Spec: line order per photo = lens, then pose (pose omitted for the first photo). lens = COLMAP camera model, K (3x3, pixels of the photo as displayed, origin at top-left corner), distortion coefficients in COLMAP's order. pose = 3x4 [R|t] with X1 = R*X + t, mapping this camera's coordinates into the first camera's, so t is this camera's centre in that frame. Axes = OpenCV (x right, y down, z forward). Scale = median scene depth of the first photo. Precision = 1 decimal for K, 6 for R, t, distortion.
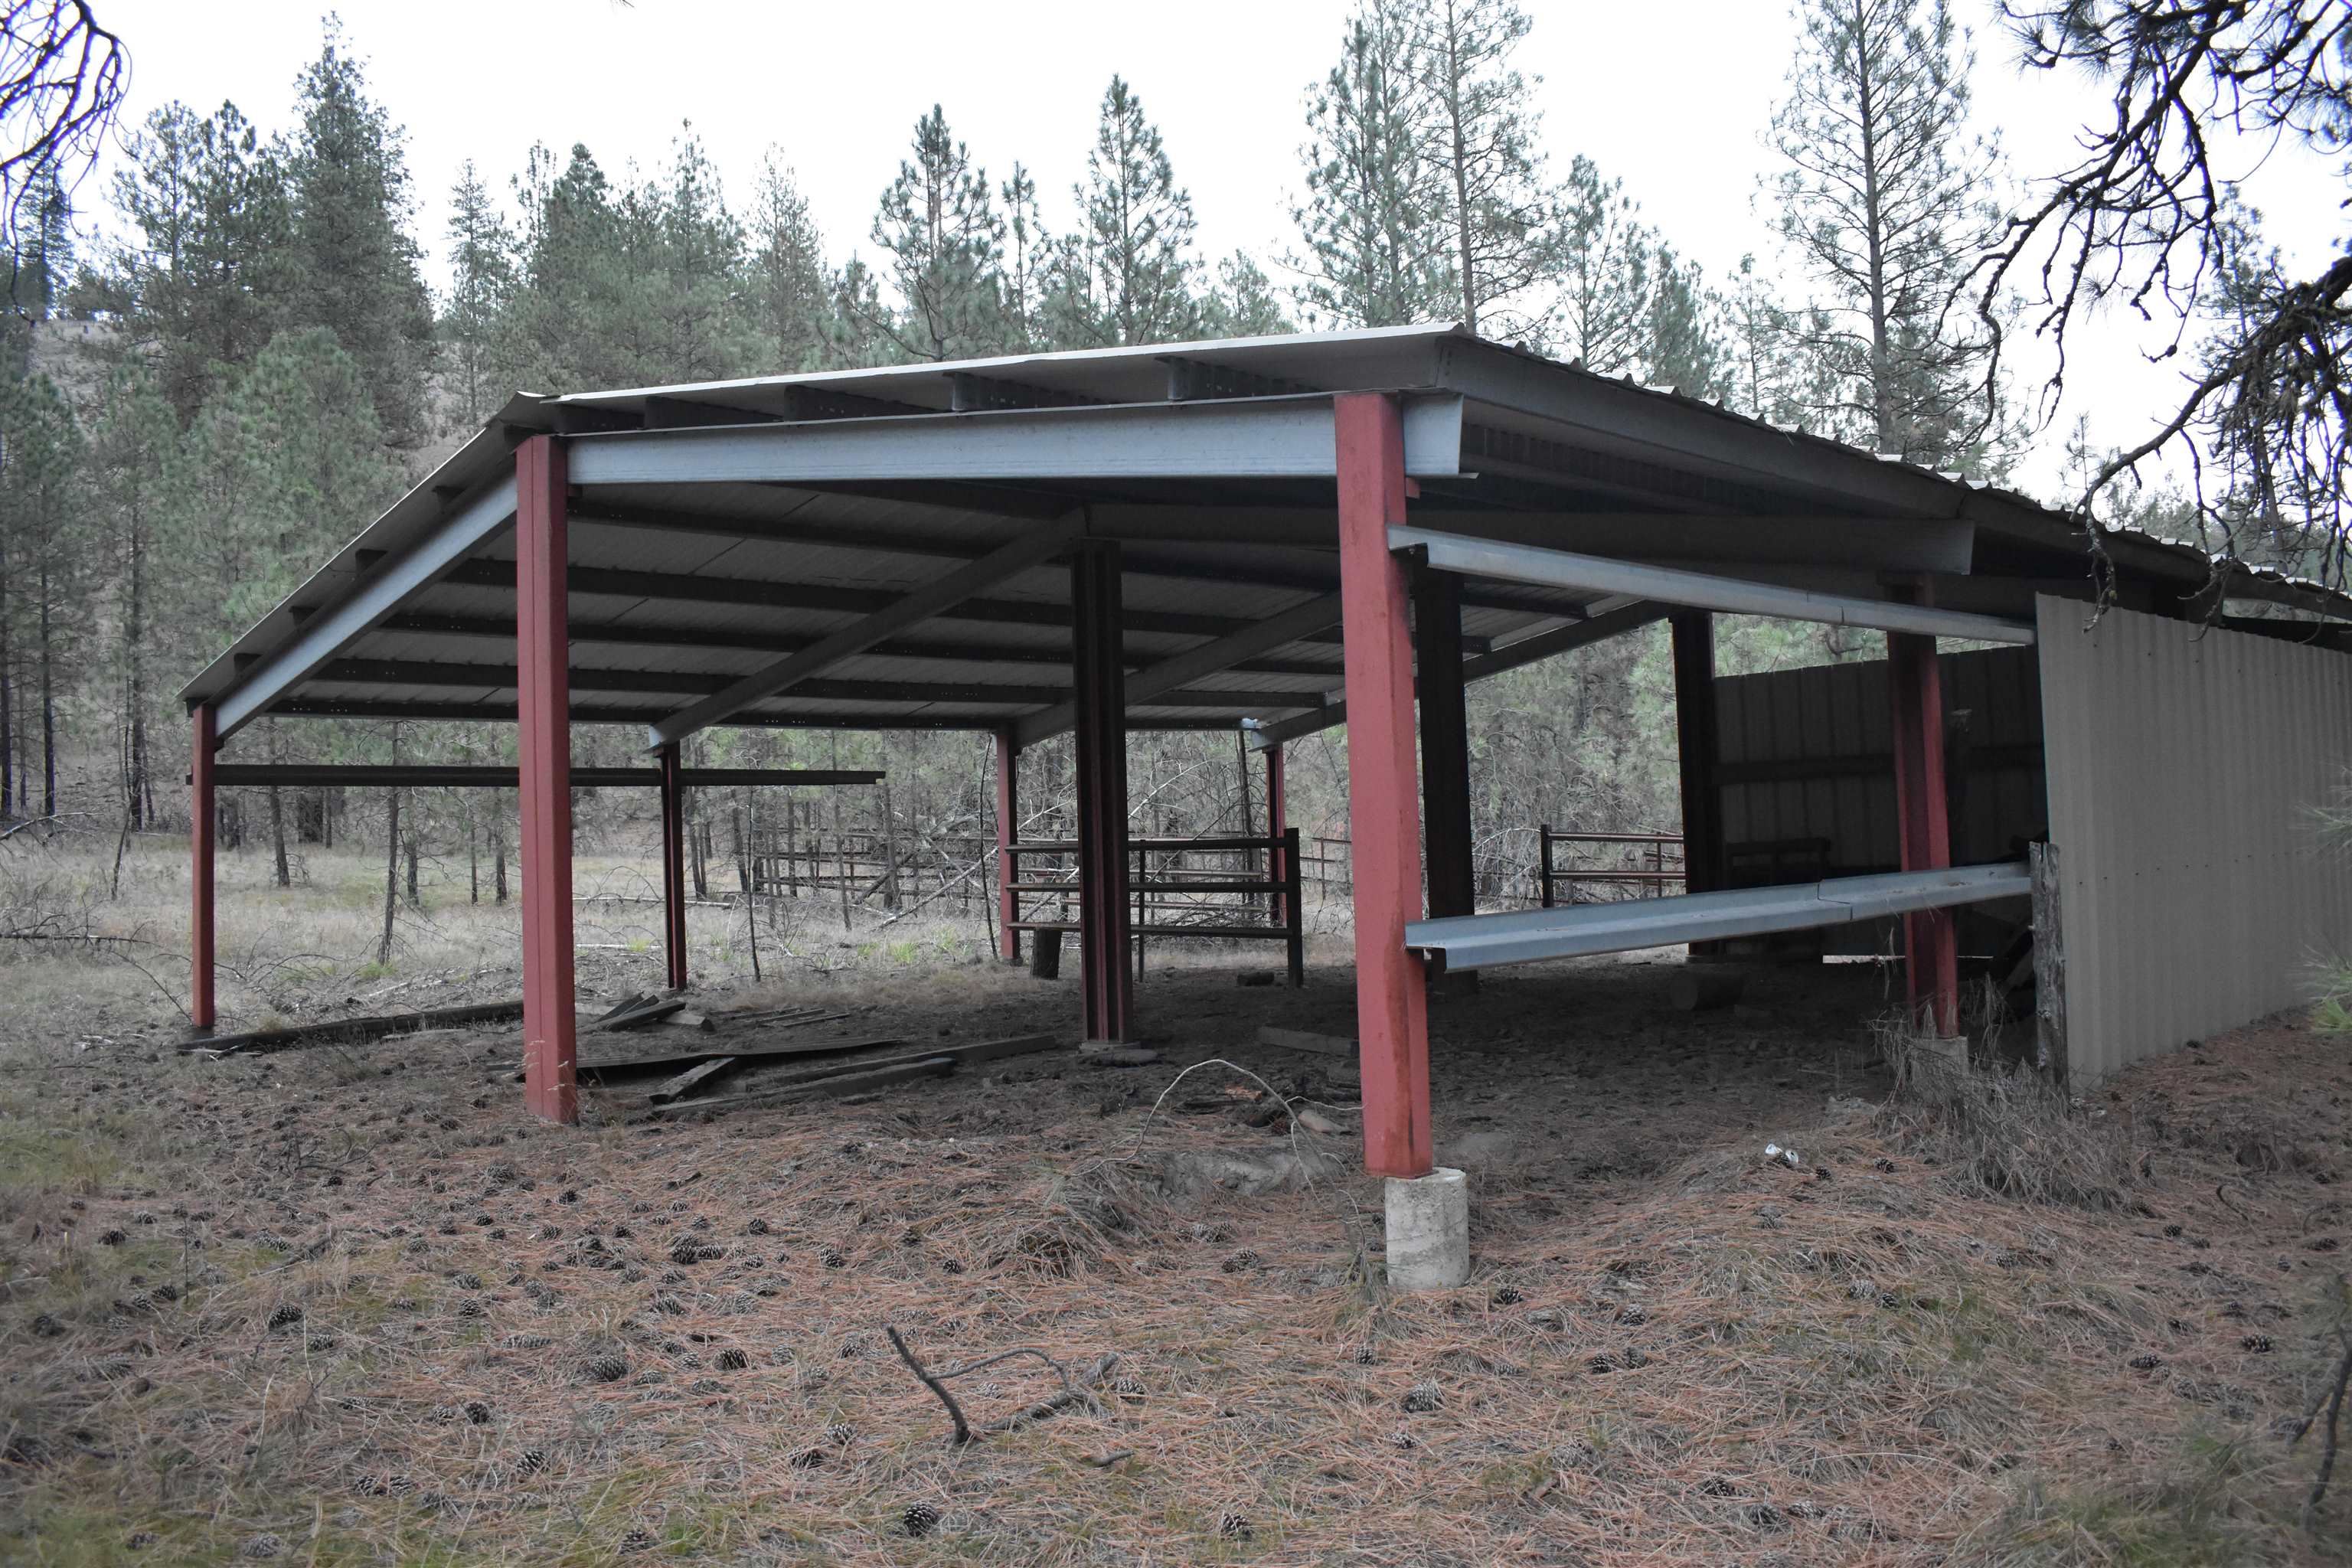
lens RADIAL K [[1883.7, 0, 1178.4], [0, 1883.7, 788.6], [0, 0, 1]] dist [-0.083079, 0.006710]
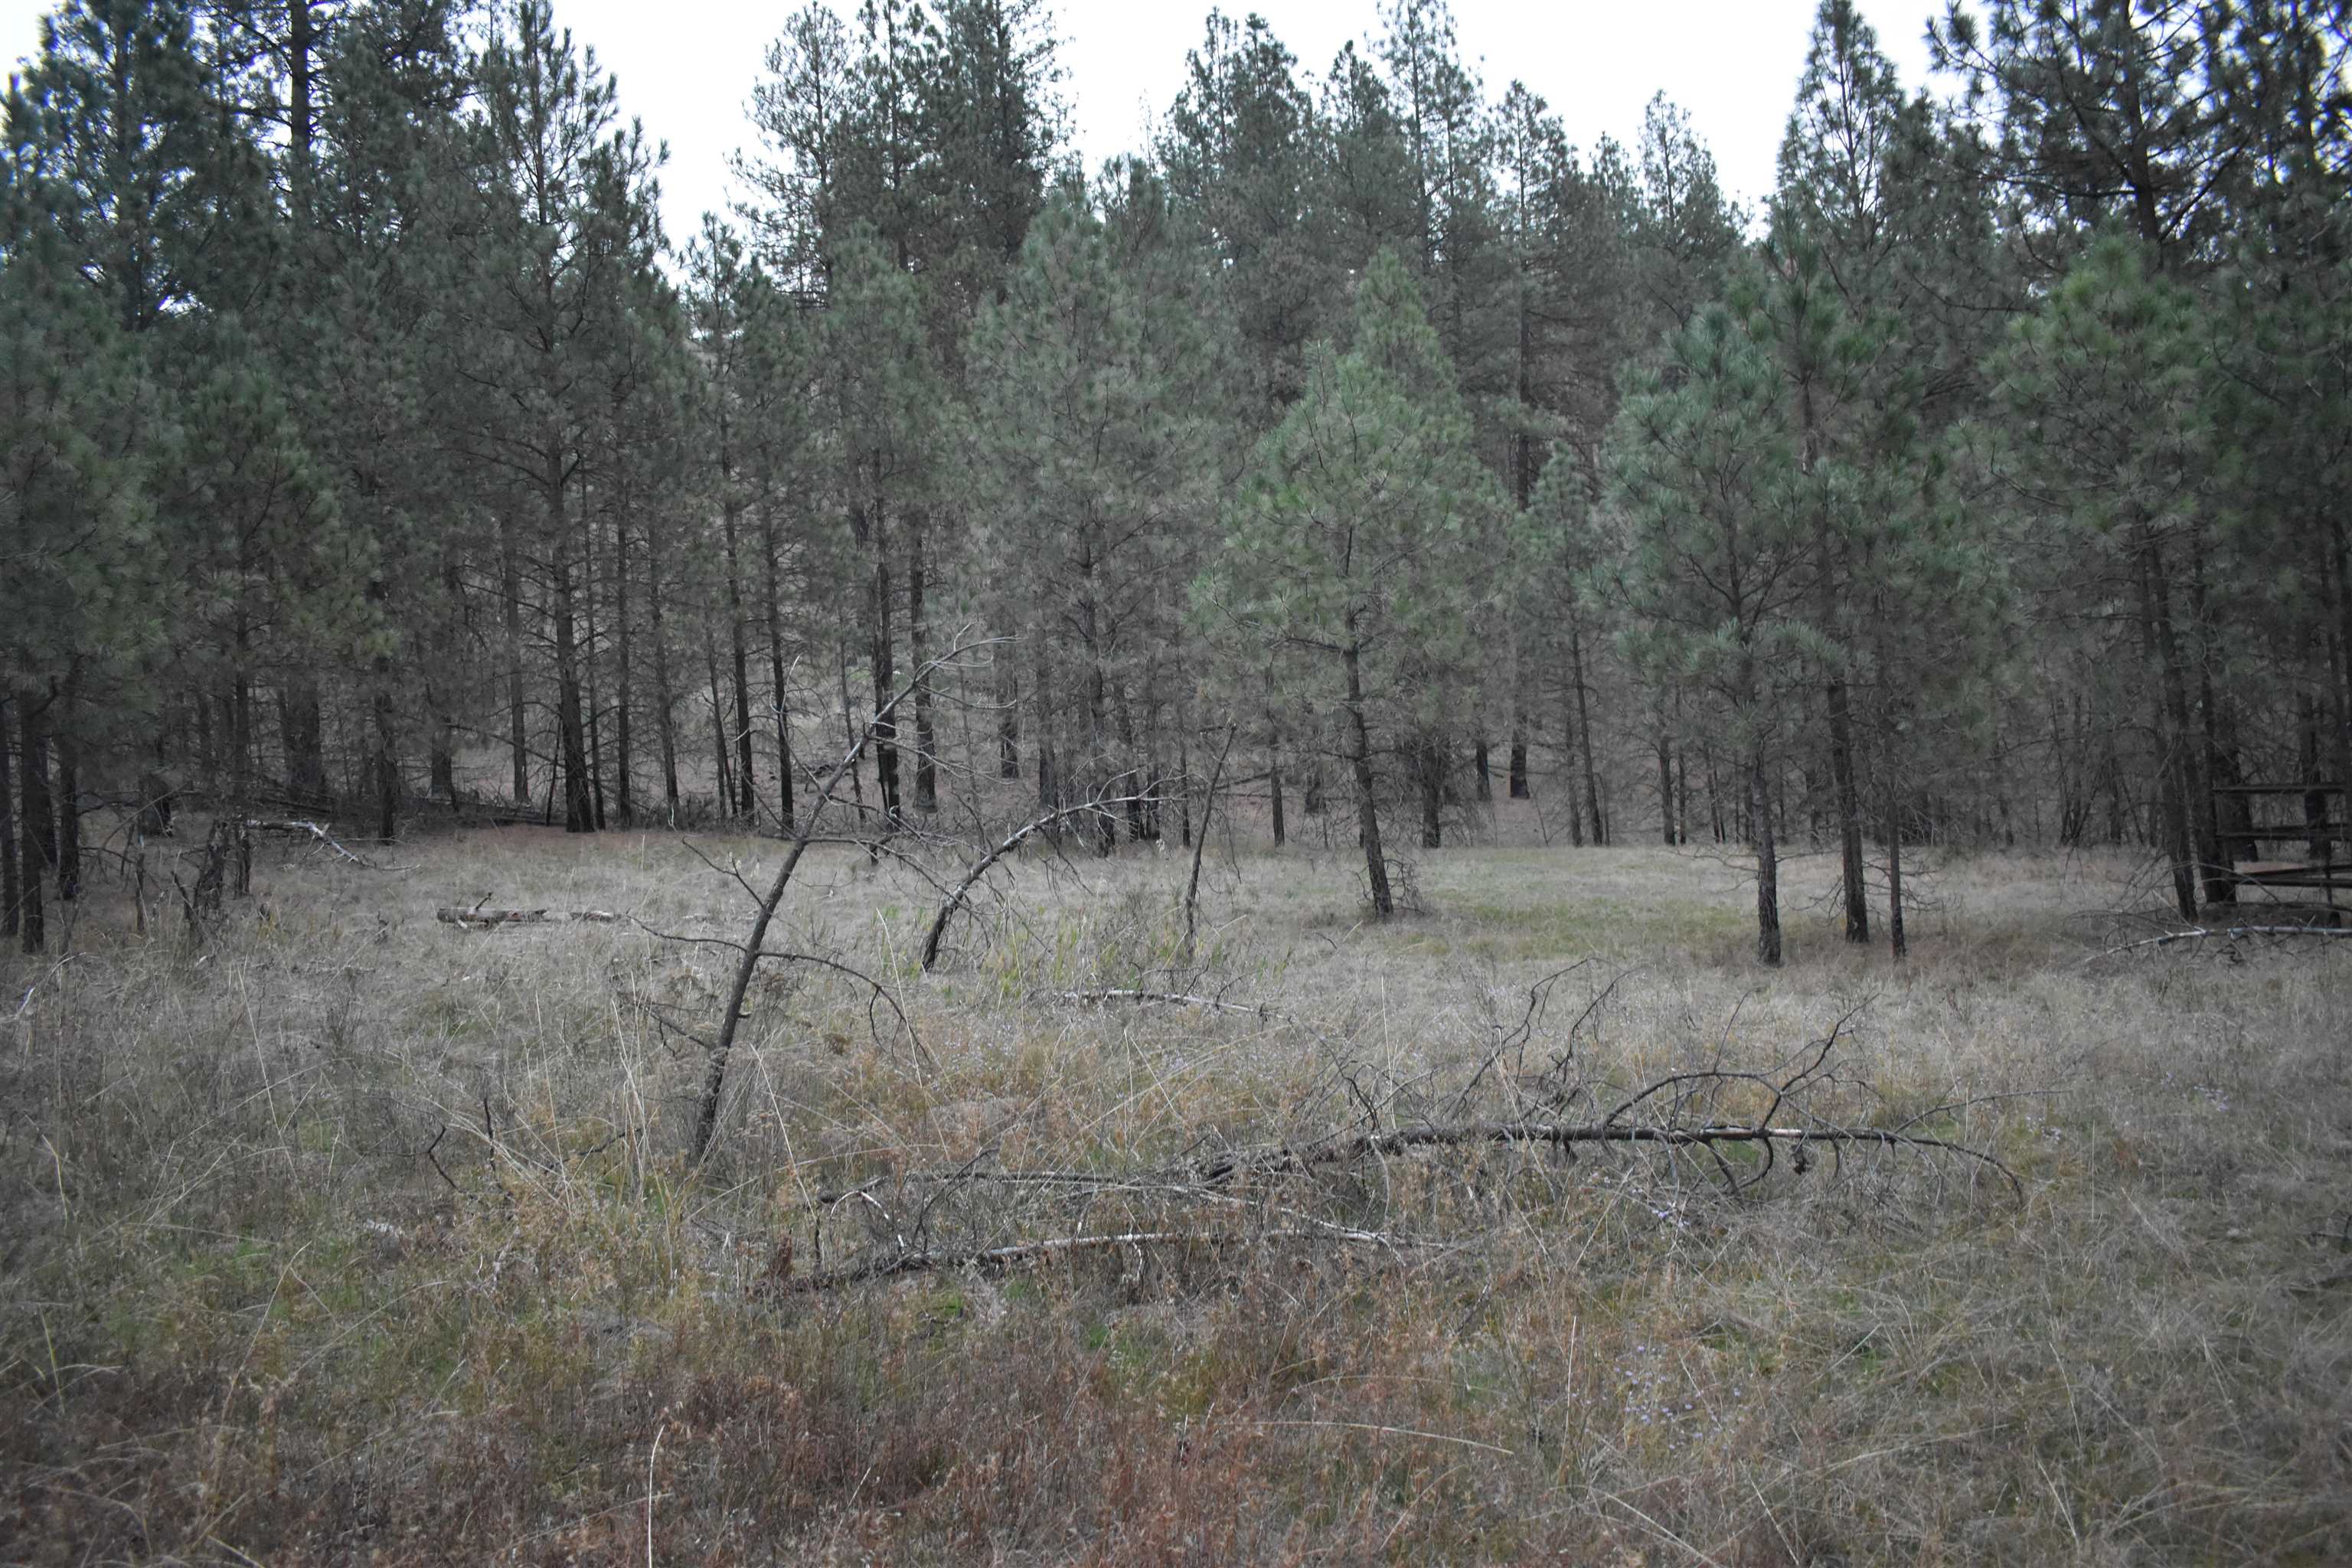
lens RADIAL K [[1883.7, 0, 1178.4], [0, 1883.7, 788.6], [0, 0, 1]] dist [-0.083079, 0.006710]
pose [[0.966423, -0.033855, -0.254715, -0.472468], [0.036278, 0.999330, 0.004822, 0.009274], [0.254381, -0.013900, 0.967004, 0.493205]]
